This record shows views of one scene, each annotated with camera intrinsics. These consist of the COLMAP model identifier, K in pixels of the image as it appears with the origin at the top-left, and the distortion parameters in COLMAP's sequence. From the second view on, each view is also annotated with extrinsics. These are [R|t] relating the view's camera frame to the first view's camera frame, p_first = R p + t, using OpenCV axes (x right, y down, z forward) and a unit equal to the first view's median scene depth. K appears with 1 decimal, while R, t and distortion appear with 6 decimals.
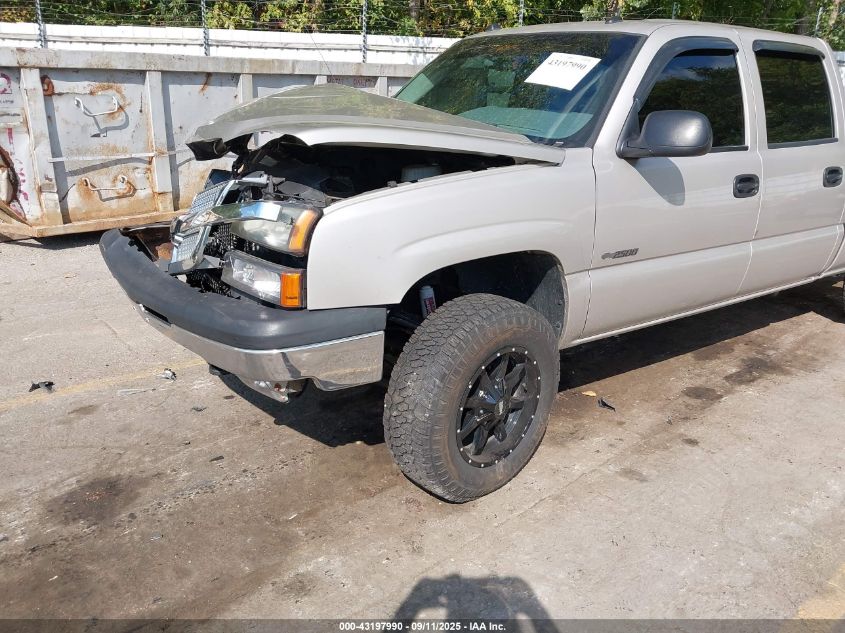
lens RADIAL K [[667.2, 0, 422.3], [0, 667.2, 337.7], [0, 0, 1]] dist [0.056948, -0.061227]
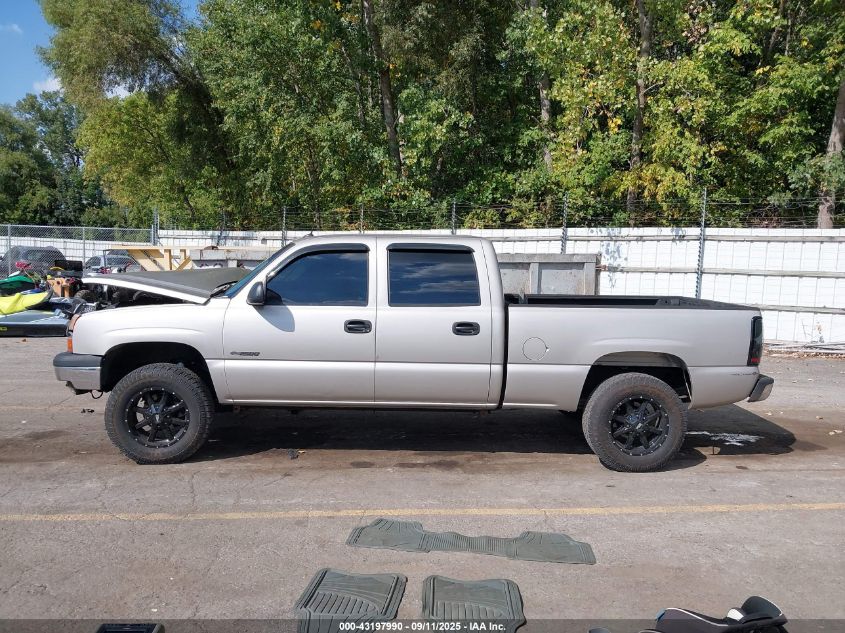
lens RADIAL K [[667.2, 0, 422.3], [0, 667.2, 337.7], [0, 0, 1]] dist [0.056948, -0.061227]
pose [[0.805526, 0.060387, -0.589475, 1.509079], [-0.206219, 0.961177, -0.183337, 0.060619], [0.555519, 0.269244, 0.786706, -0.167111]]
